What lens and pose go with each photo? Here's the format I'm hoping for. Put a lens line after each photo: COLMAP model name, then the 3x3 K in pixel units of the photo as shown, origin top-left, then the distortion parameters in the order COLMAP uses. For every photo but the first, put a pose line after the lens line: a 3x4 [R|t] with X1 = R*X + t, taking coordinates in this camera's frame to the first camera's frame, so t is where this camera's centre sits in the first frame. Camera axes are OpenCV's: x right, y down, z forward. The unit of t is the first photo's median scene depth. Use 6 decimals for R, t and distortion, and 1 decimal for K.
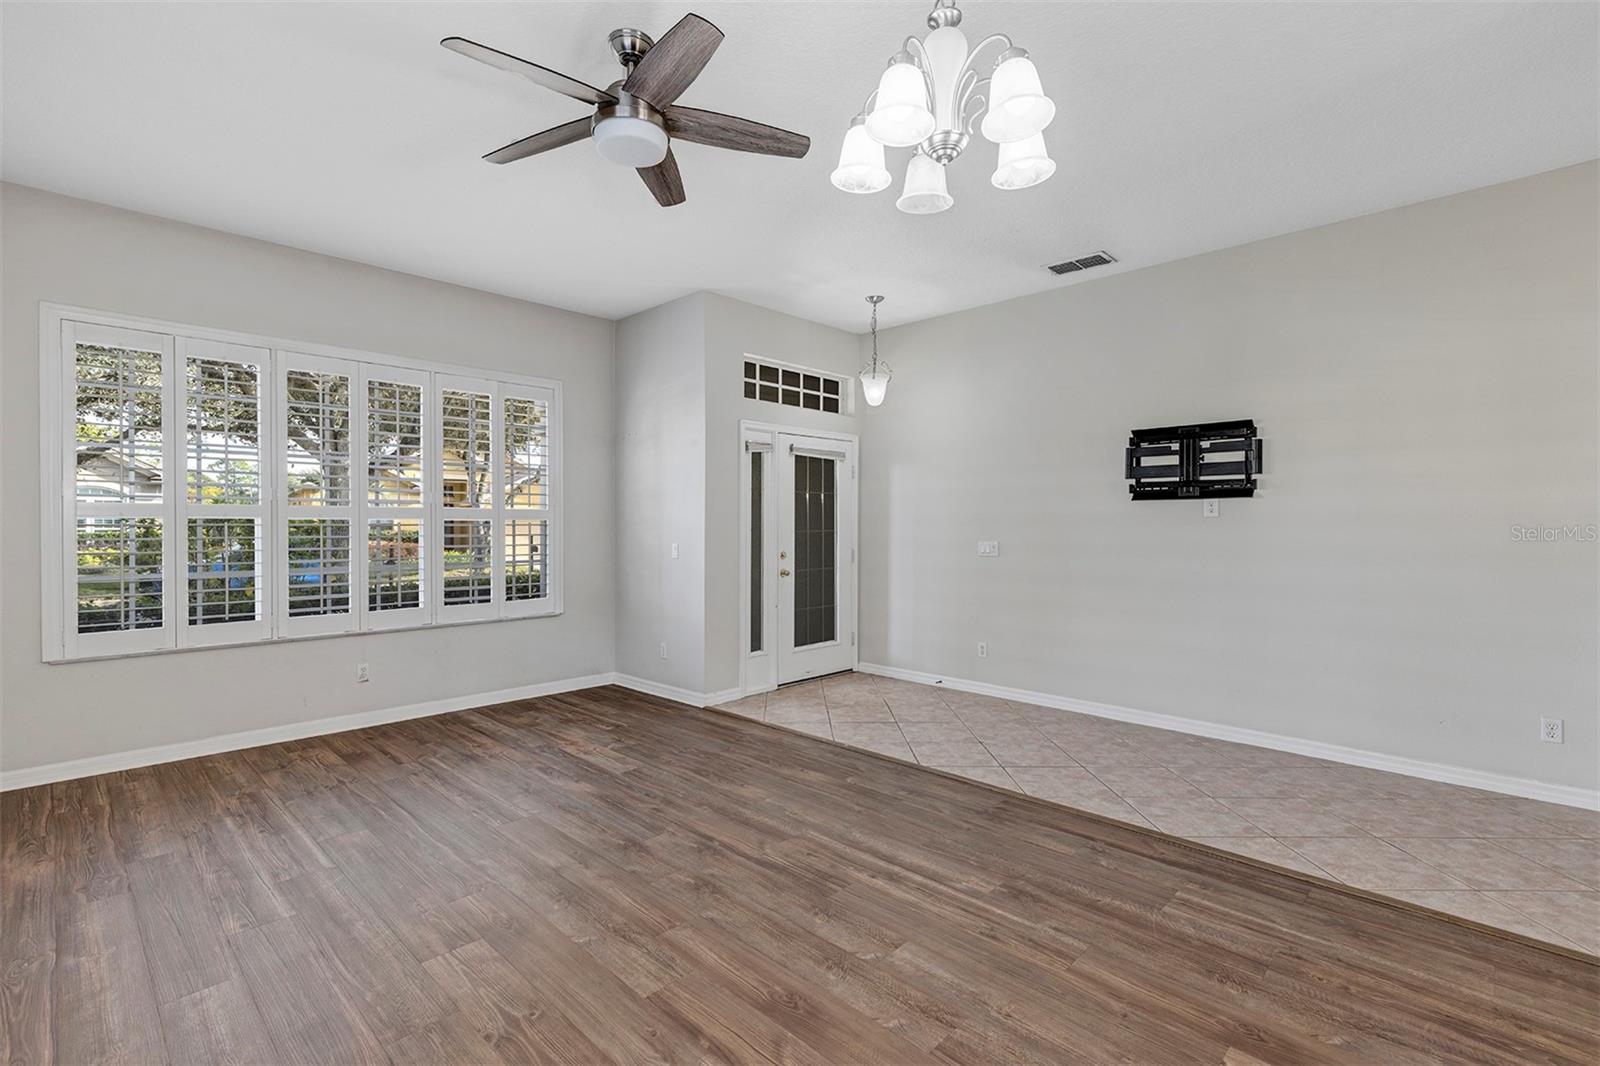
lens RADIAL K [[729.3, 0, 788.0], [0, 729.3, 528.9], [0, 0, 1]] dist [0.007104, -0.000061]
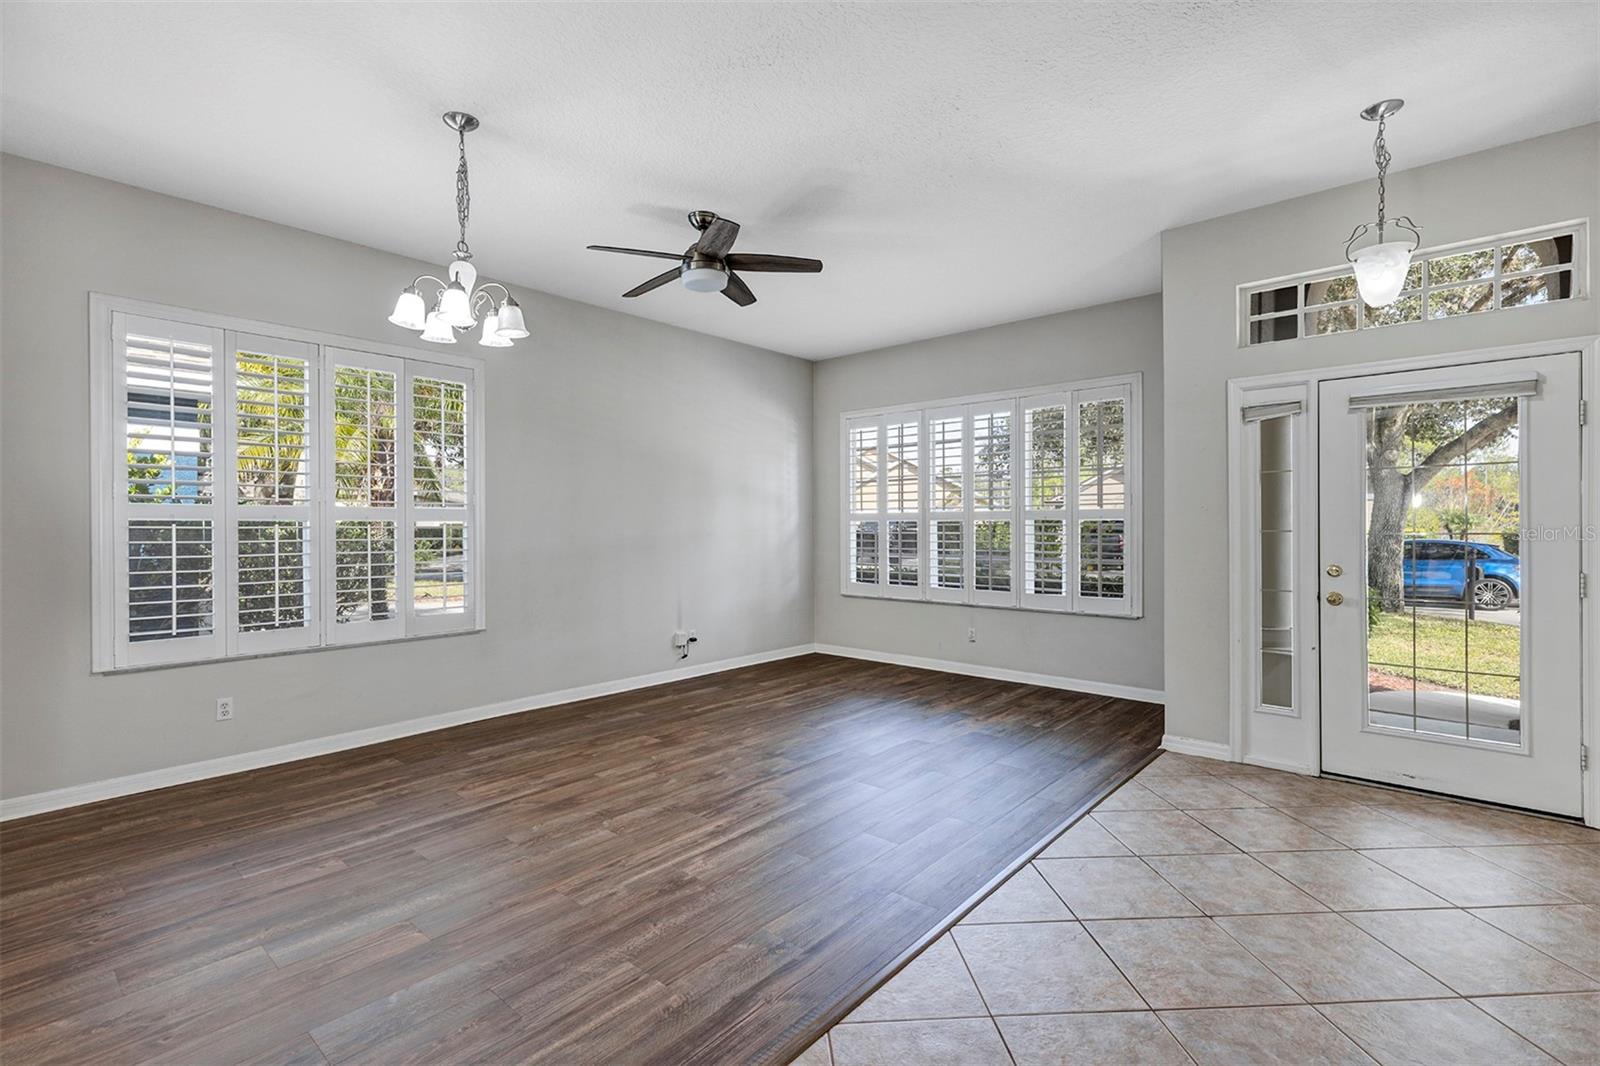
lens RADIAL K [[726.7, 0, 800.2], [0, 726.7, 527.6], [0, 0, 1]] dist [0.008293, 0.000206]
pose [[0.060397, 0.004092, -0.998166, 1.178882], [-0.002099, 0.999990, 0.003973, -0.006500], [0.998172, 0.001855, 0.060405, 0.970942]]
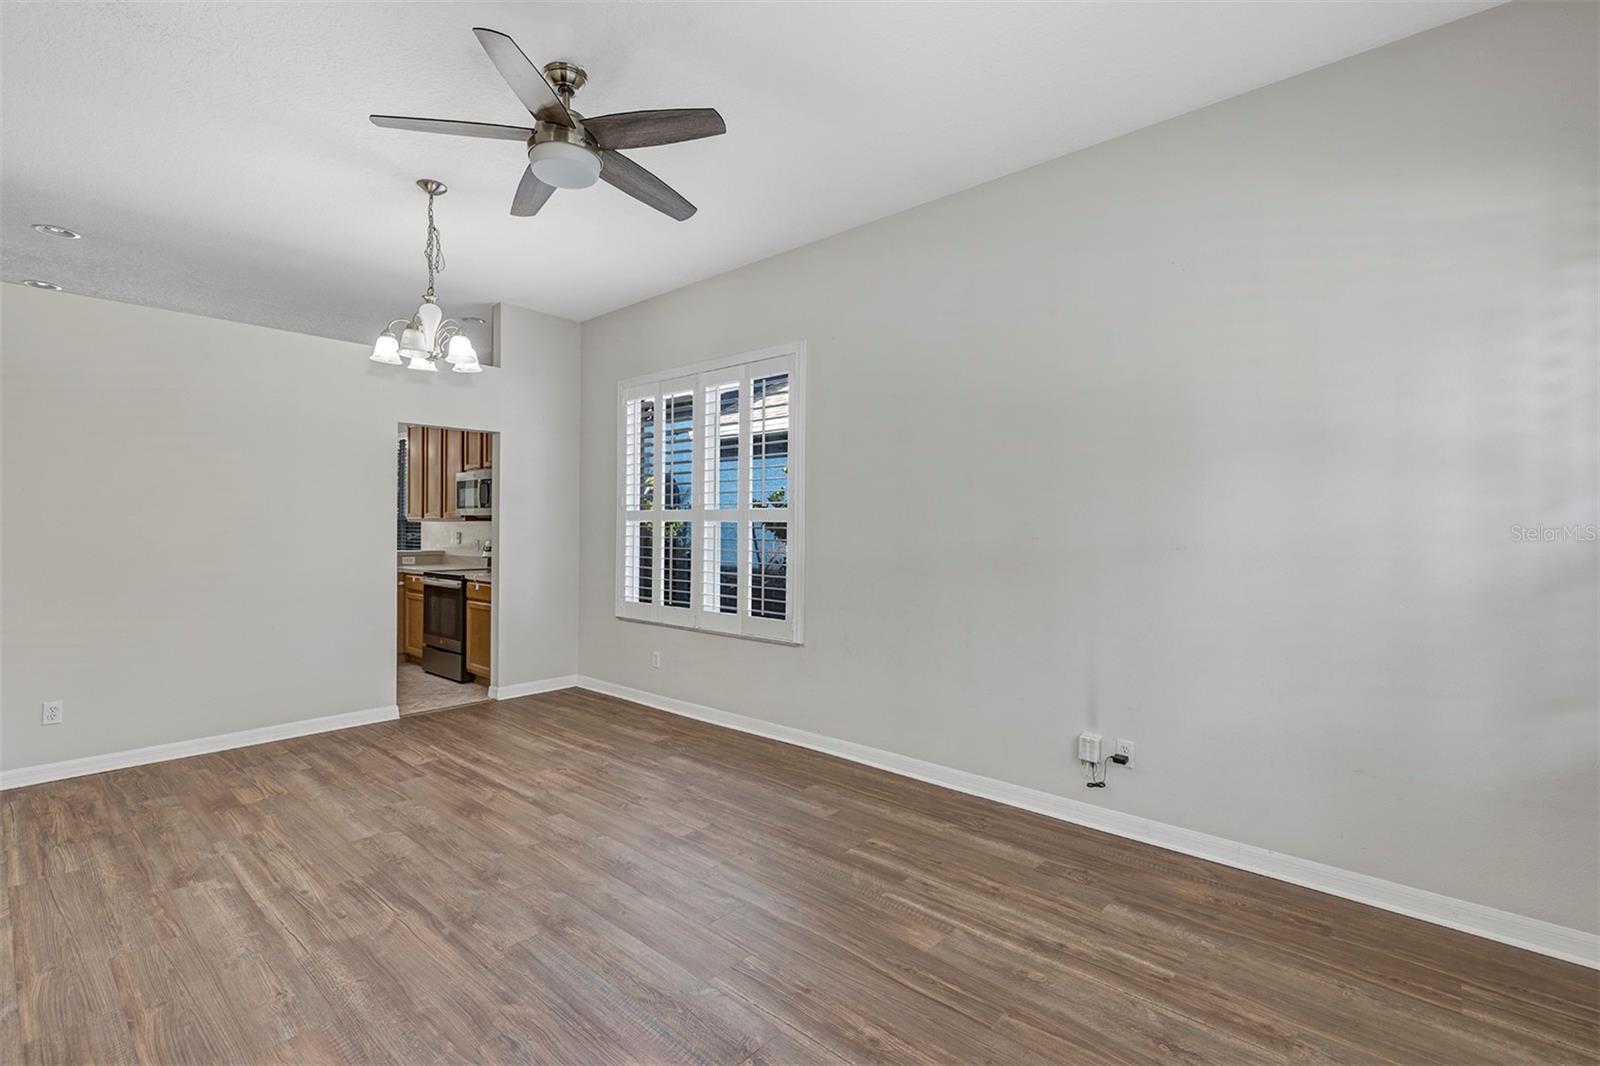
lens RADIAL K [[729.3, 0, 788.0], [0, 729.3, 528.9], [0, 0, 1]] dist [0.007104, -0.000061]
pose [[-0.998948, -0.004069, -0.045684, -0.432008], [-0.004451, 0.999956, 0.008268, -0.010081], [0.045648, 0.008463, -0.998922, 1.819047]]
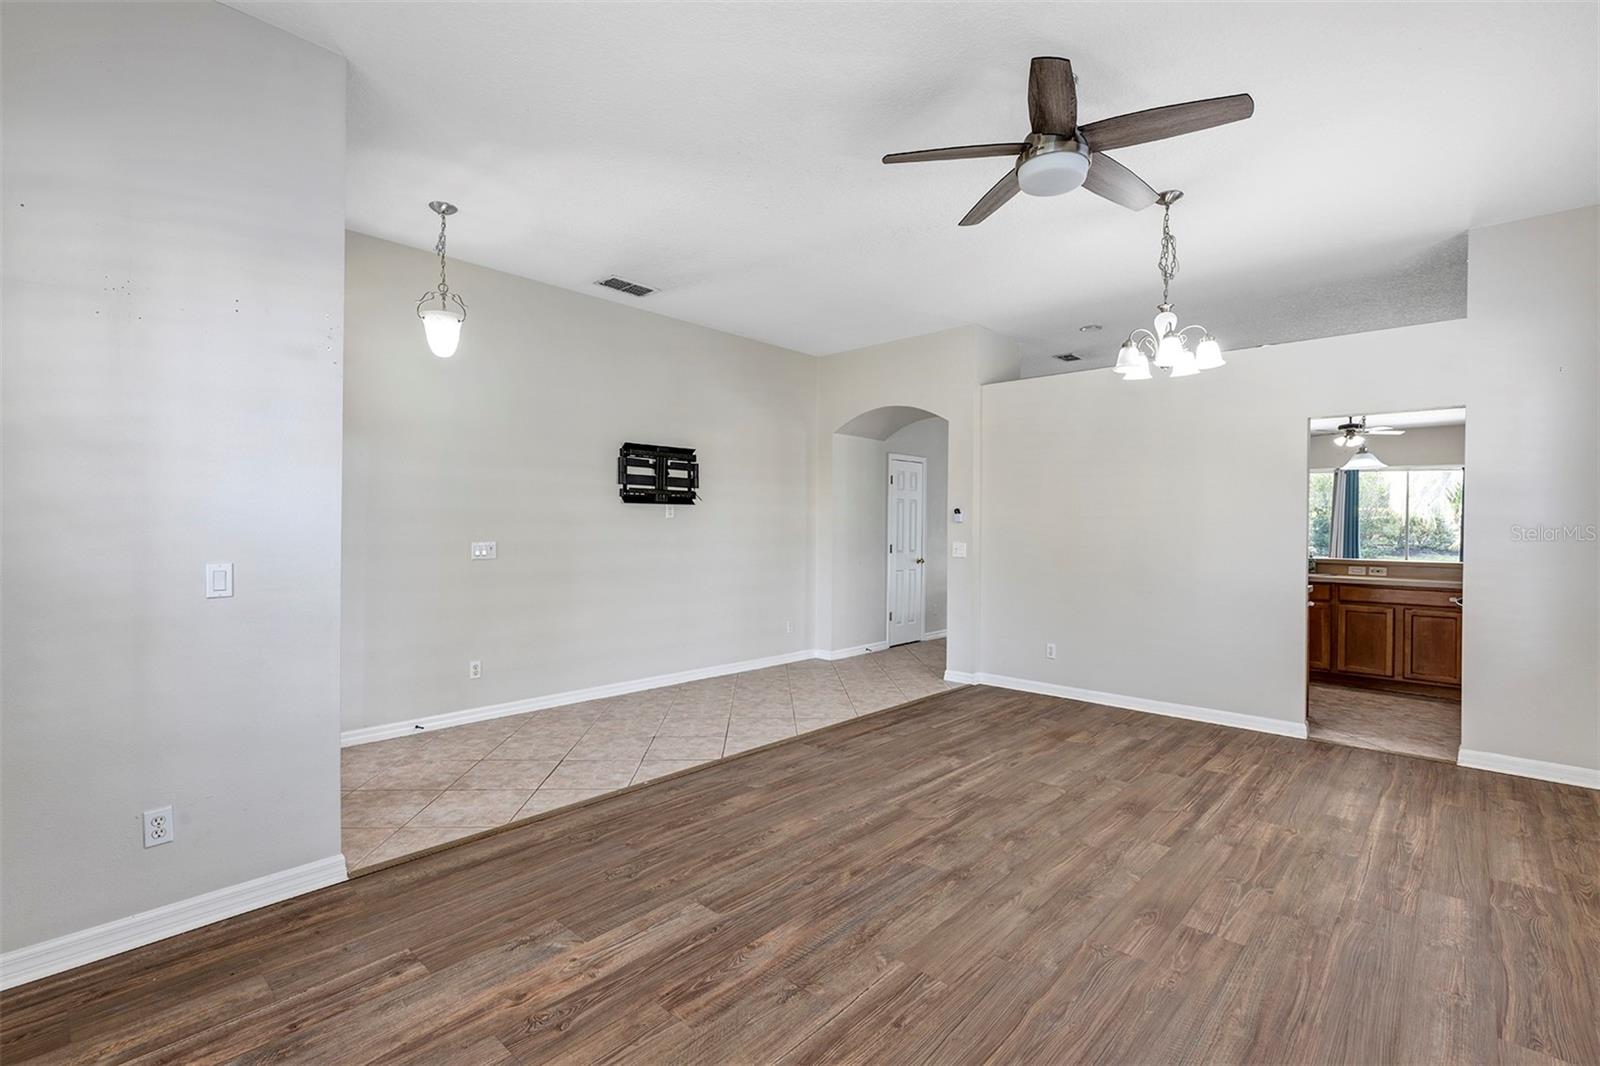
lens RADIAL K [[732.1, 0, 795.2], [0, 732.1, 528.0], [0, 0, 1]] dist [0.011958, -0.001110]
pose [[-0.036337, -0.004248, 0.999331, -1.131342], [-0.002617, 0.999988, 0.004156, -0.007121], [-0.999336, -0.002464, -0.036347, 1.241809]]
